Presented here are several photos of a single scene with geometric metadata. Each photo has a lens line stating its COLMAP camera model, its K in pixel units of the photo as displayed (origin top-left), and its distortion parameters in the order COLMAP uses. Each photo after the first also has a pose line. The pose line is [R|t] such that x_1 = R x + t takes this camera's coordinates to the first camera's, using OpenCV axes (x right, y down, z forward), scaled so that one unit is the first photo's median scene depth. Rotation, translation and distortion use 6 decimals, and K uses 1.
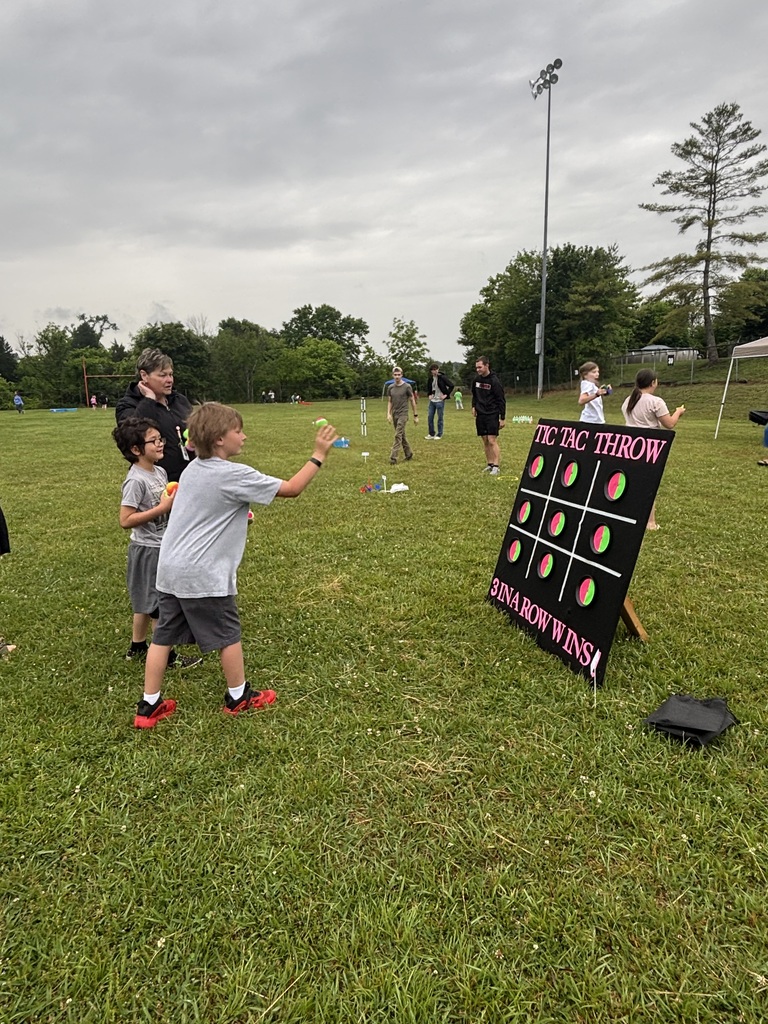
lens RADIAL K [[669.6, 0, 380.6], [0, 669.6, 510.8], [0, 0, 1]] dist [-0.004843, 0.001188]
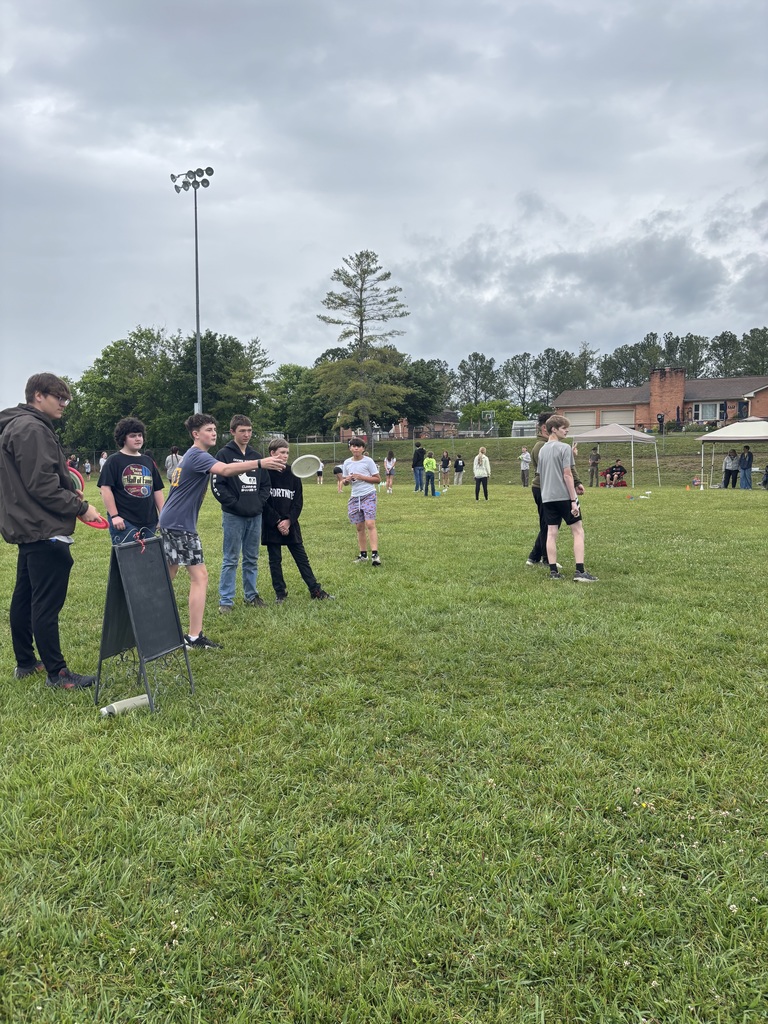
lens RADIAL K [[763.6, 0, 384.9], [0, 763.6, 513.8], [0, 0, 1]] dist [0.036349, 0.000263]
pose [[0.710541, -0.032636, 0.702898, -0.413071], [0.121661, 0.989578, -0.077037, 0.015196], [-0.693058, 0.140253, 0.707106, -0.009051]]
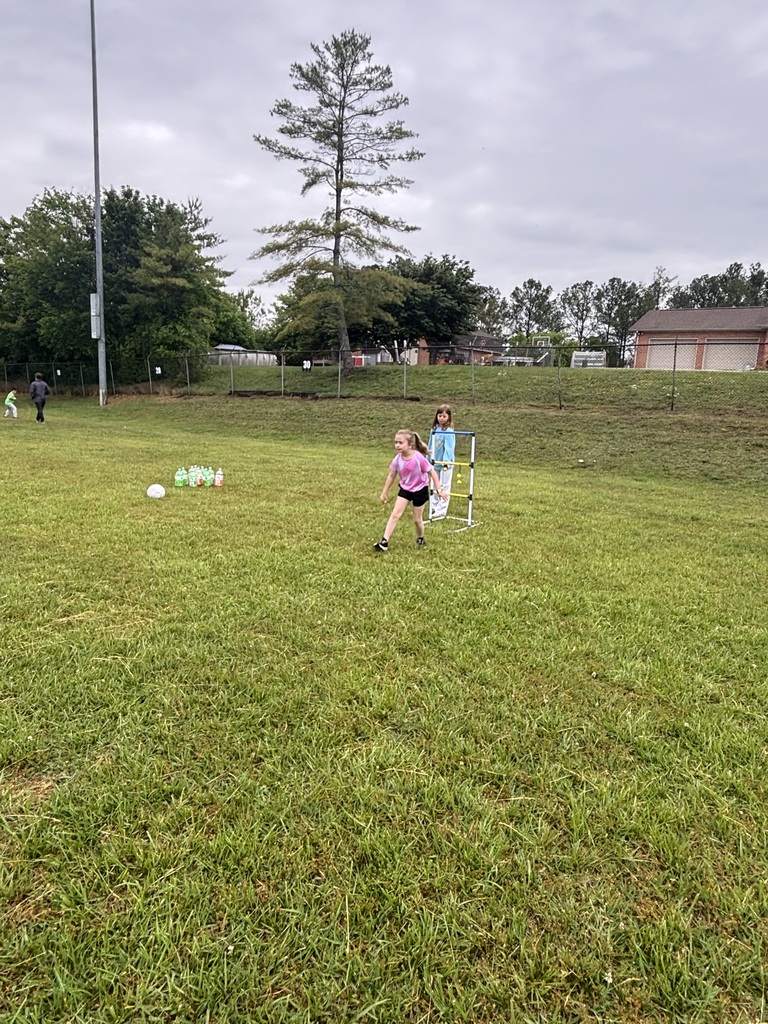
lens RADIAL K [[669.6, 0, 381.0], [0, 669.6, 510.9], [0, 0, 1]] dist [-0.004843, 0.001188]
pose [[0.770104, -0.059660, 0.635122, 0.018083], [0.060850, 0.997947, 0.019960, -0.059860], [-0.635009, 0.023275, 0.772154, 0.315170]]
